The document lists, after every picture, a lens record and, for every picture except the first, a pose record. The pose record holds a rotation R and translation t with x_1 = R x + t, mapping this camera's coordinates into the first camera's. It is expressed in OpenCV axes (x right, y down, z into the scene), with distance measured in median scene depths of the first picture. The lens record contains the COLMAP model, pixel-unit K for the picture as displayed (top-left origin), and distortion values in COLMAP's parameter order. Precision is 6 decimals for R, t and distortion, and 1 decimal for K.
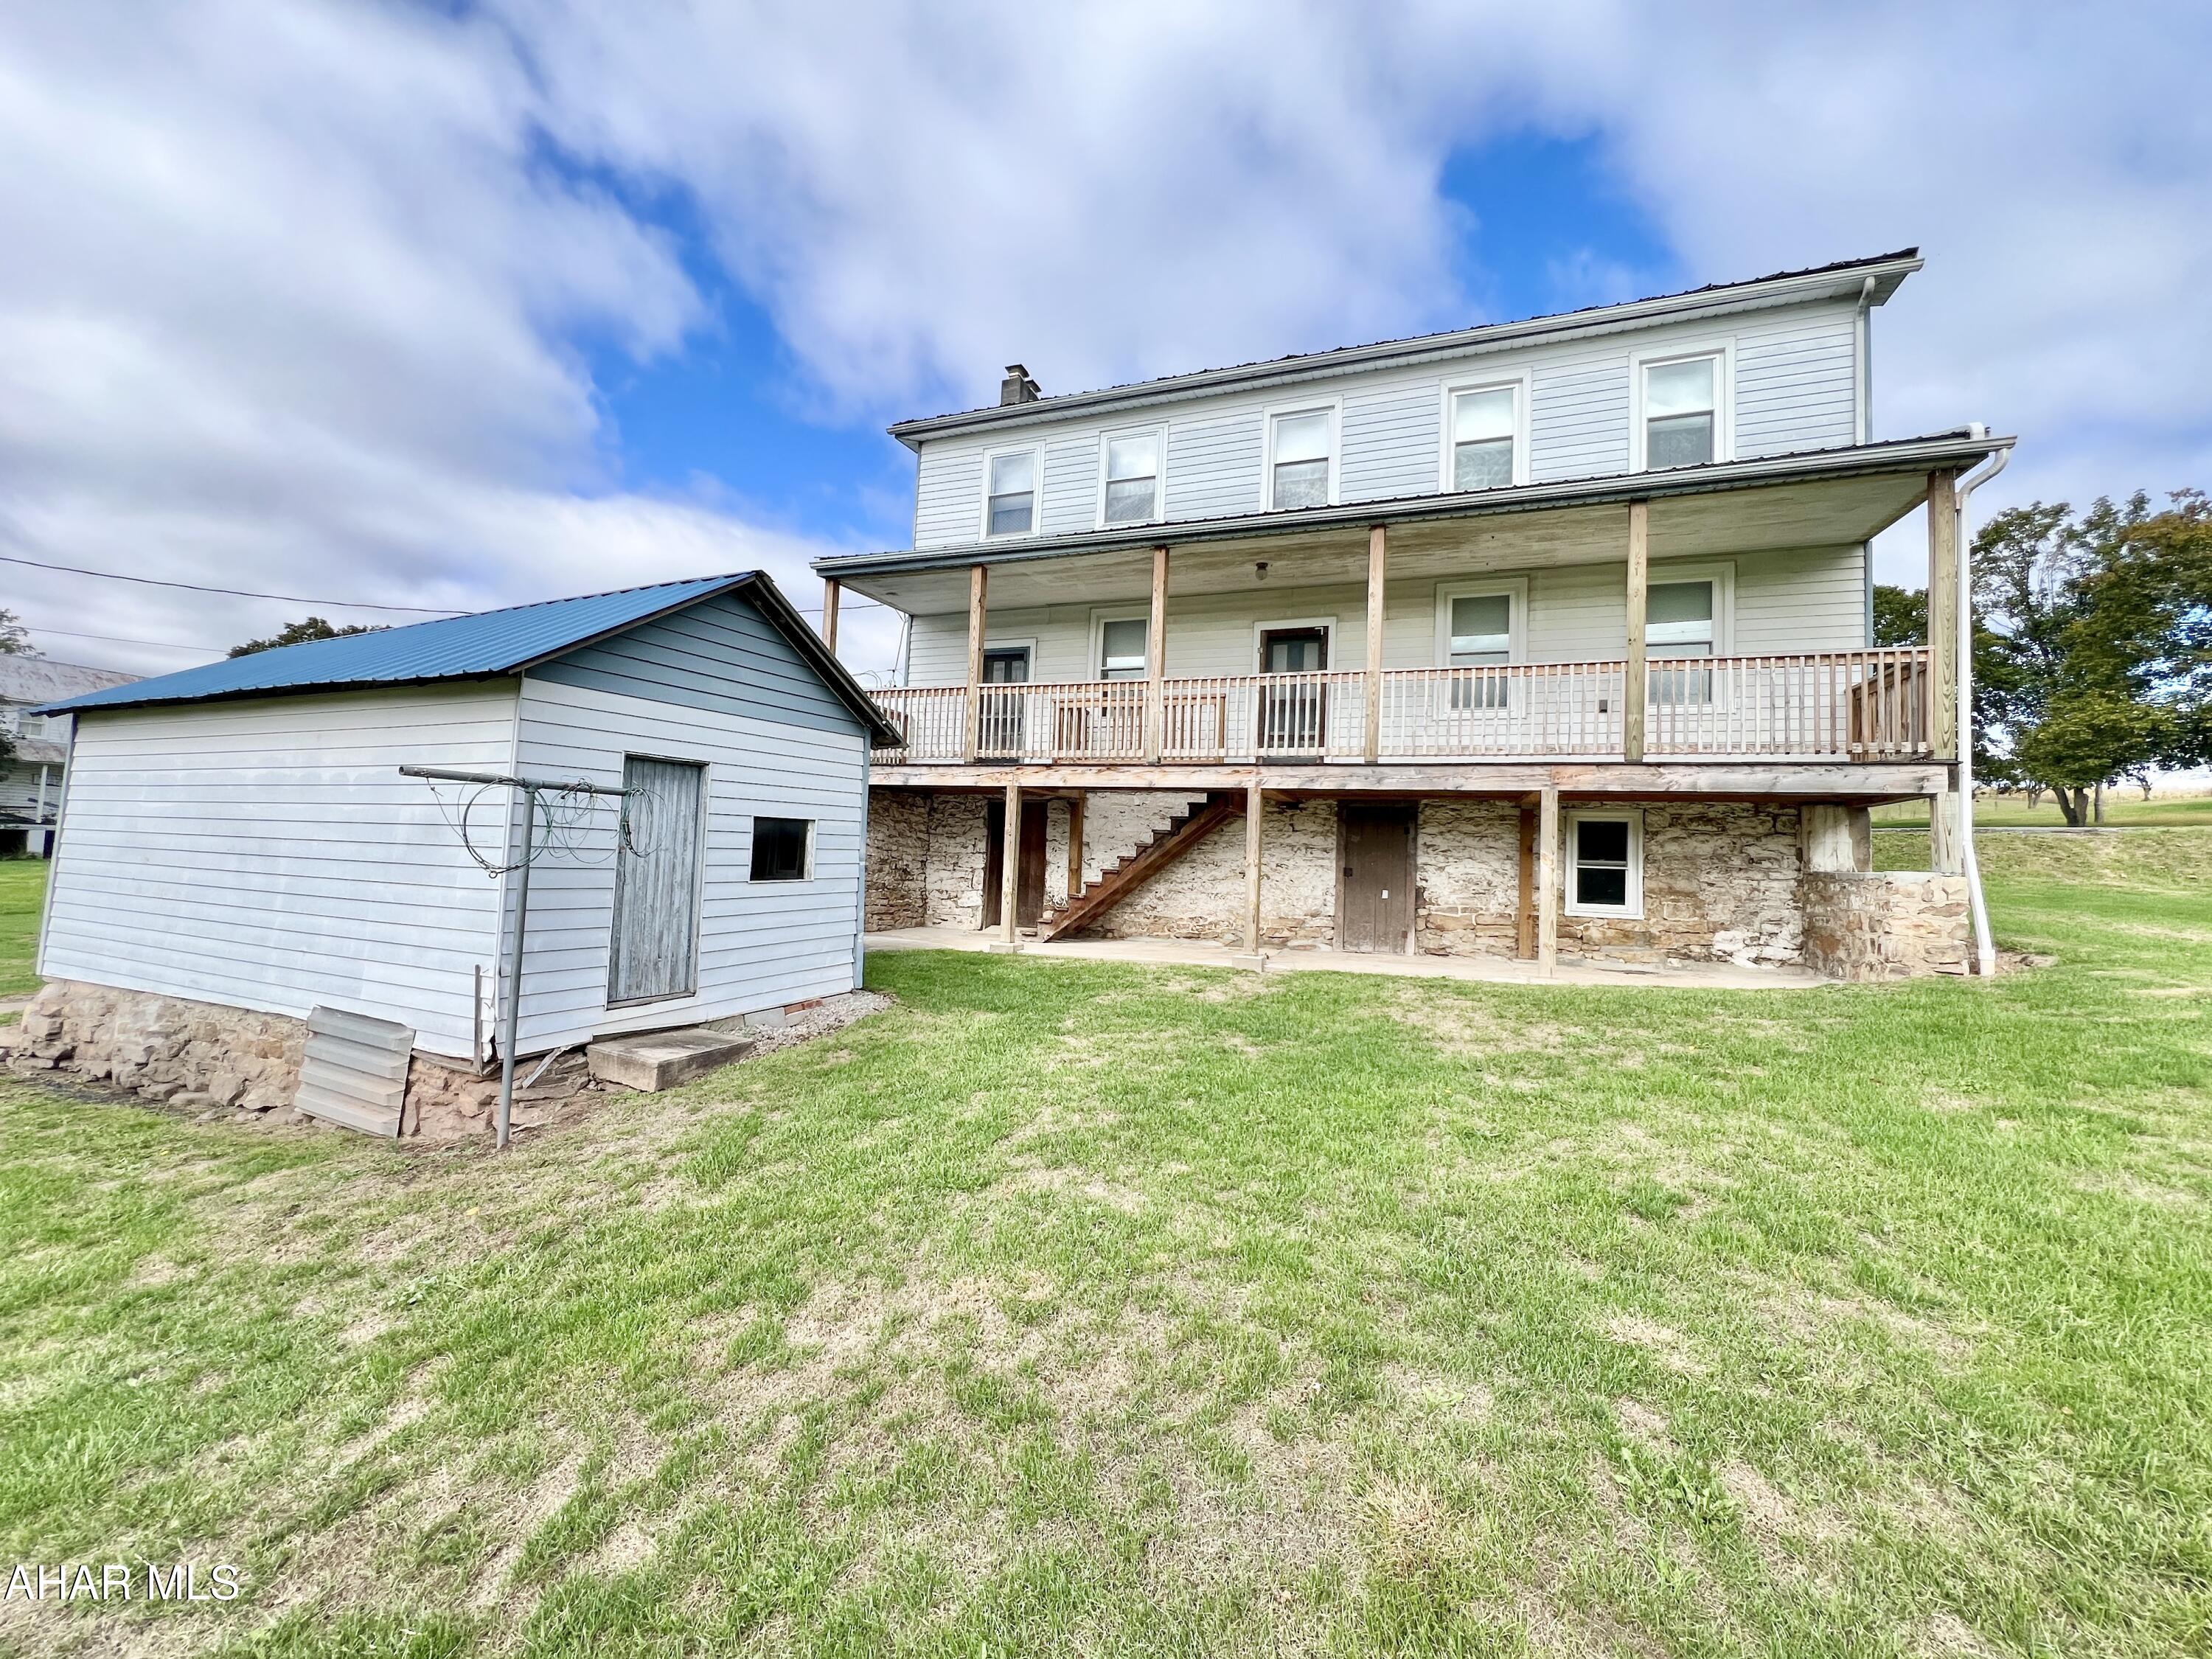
lens RADIAL K [[879.3, 0, 1101.4], [0, 879.3, 825.9], [0, 0, 1]] dist [-0.000942, 0.000082]
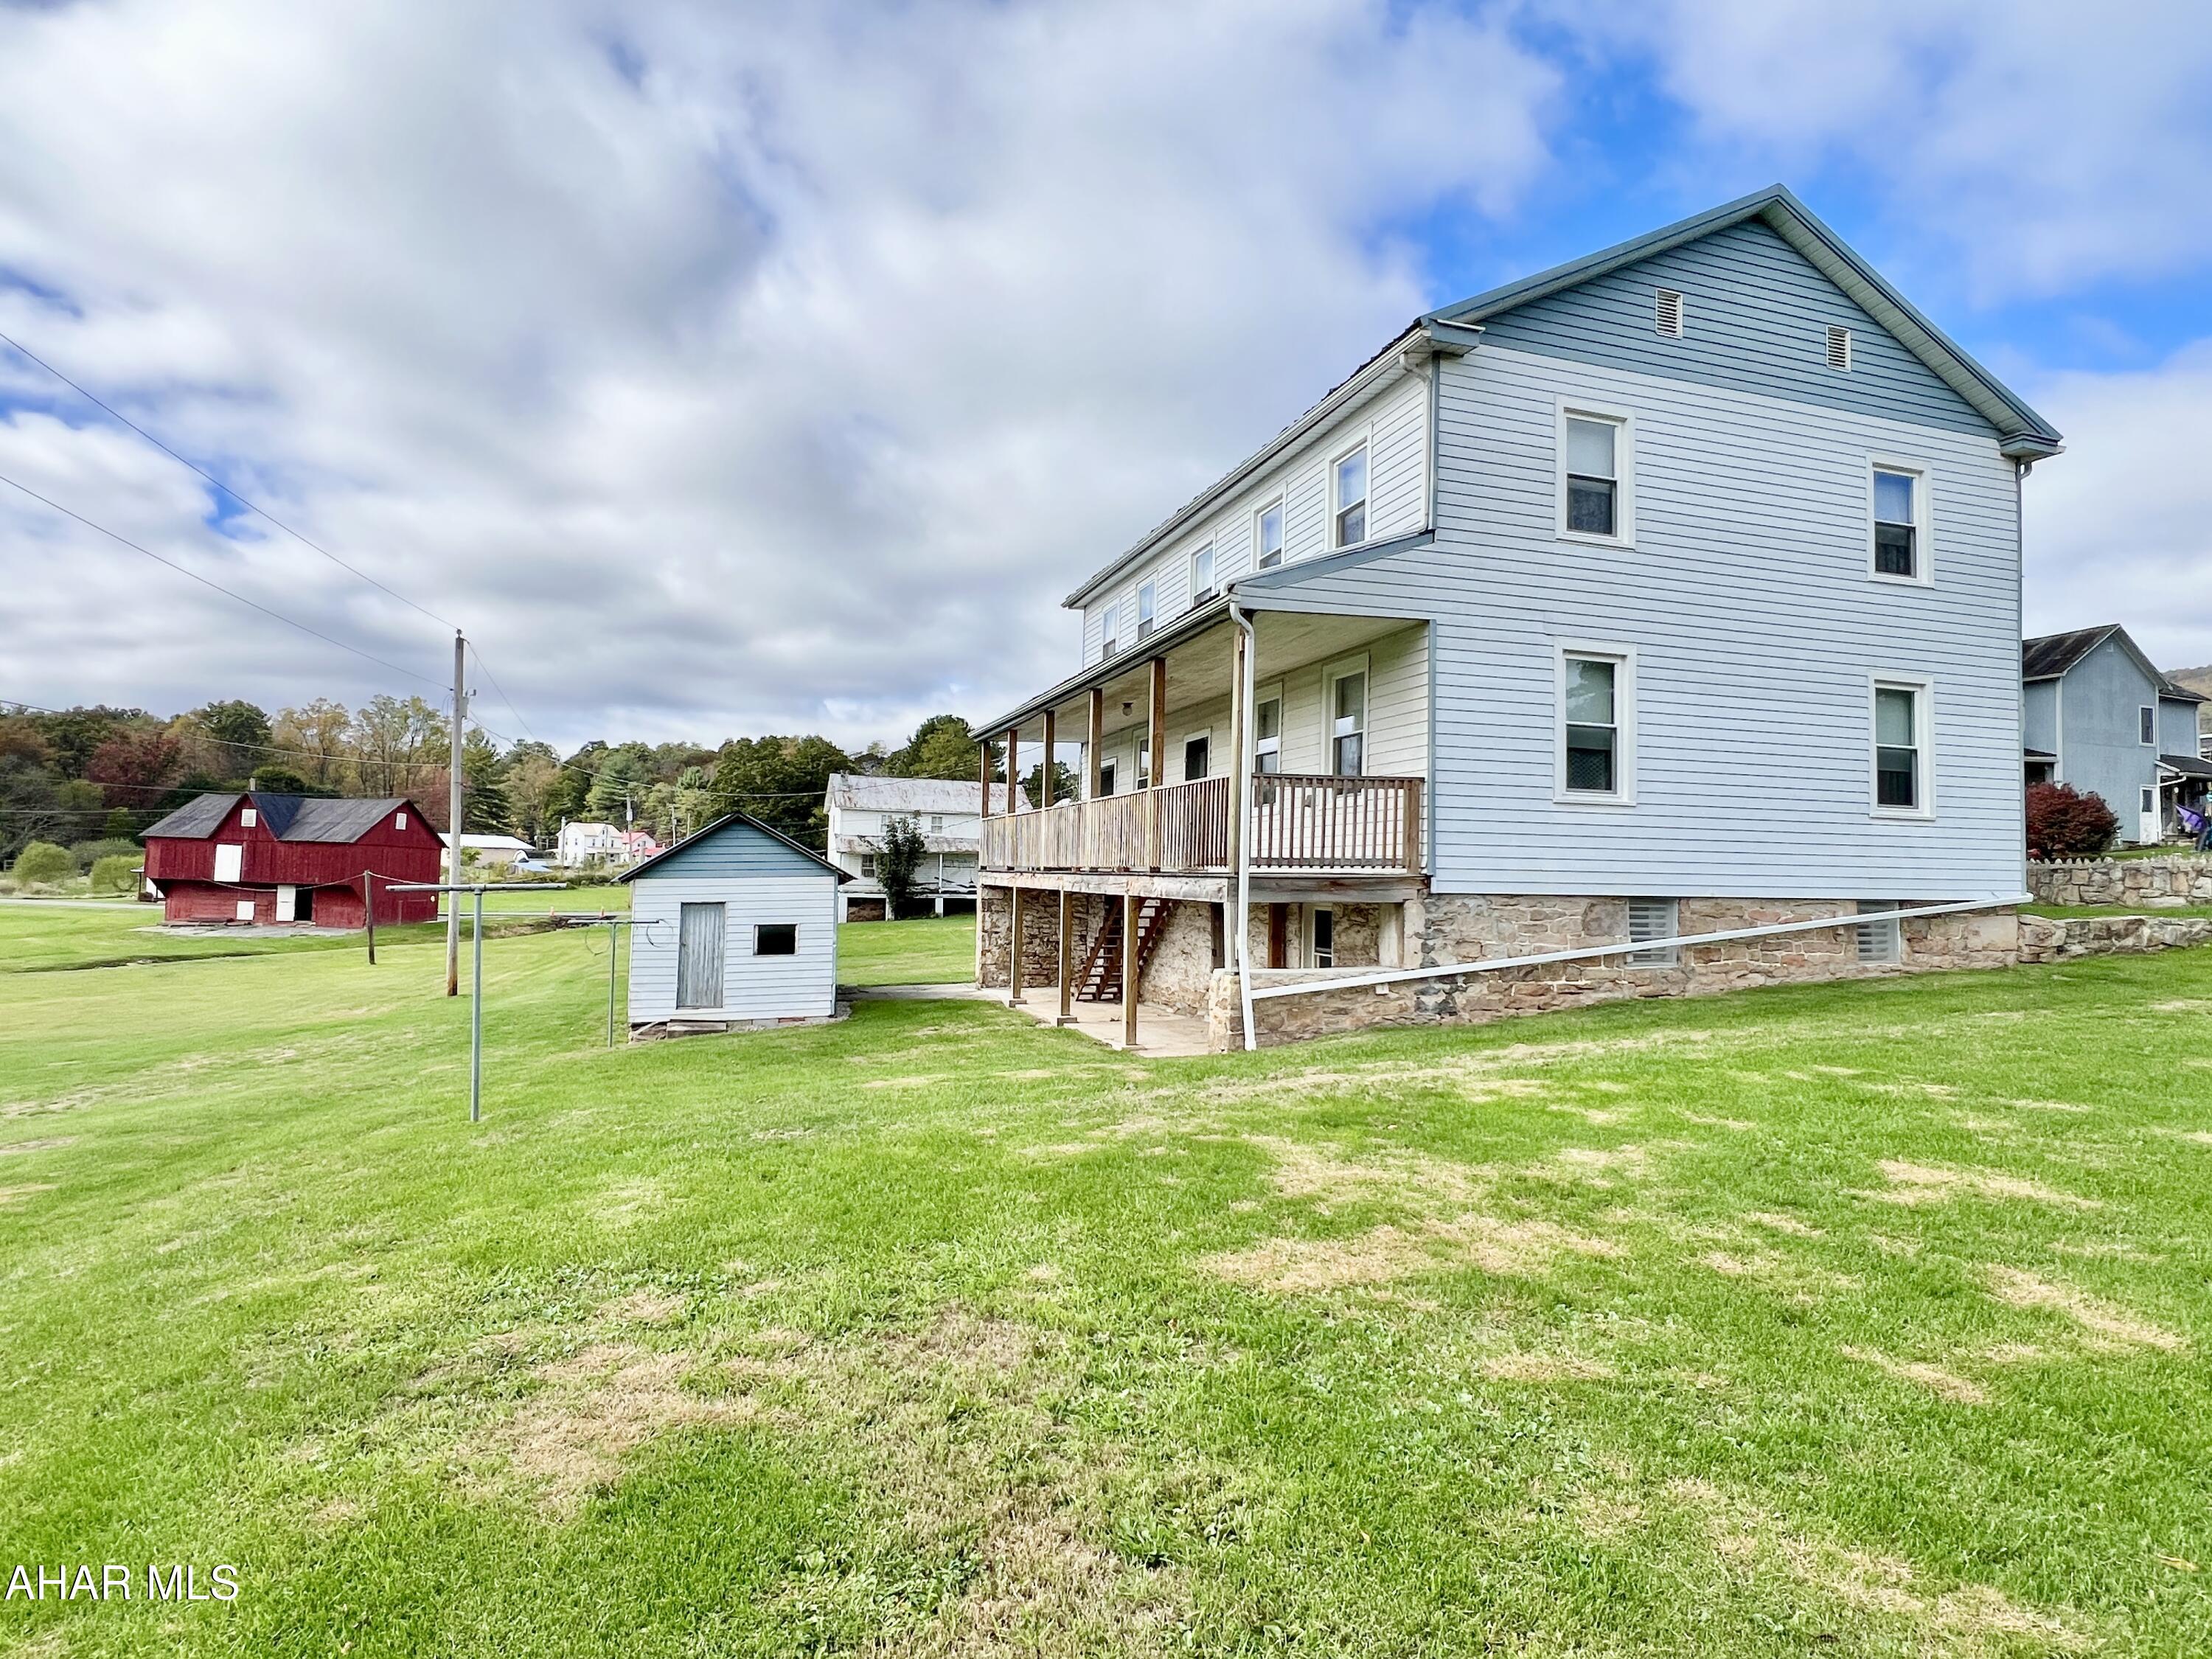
lens RADIAL K [[1125.8, 0, 1093.2], [0, 1125.8, 816.0], [0, 0, 1]] dist [0.012659, -0.003088]
pose [[0.631902, -0.072389, -0.771660, 1.615911], [0.045466, 0.997376, -0.056332, -0.059771], [0.773713, 0.000512, 0.633536, -0.058777]]
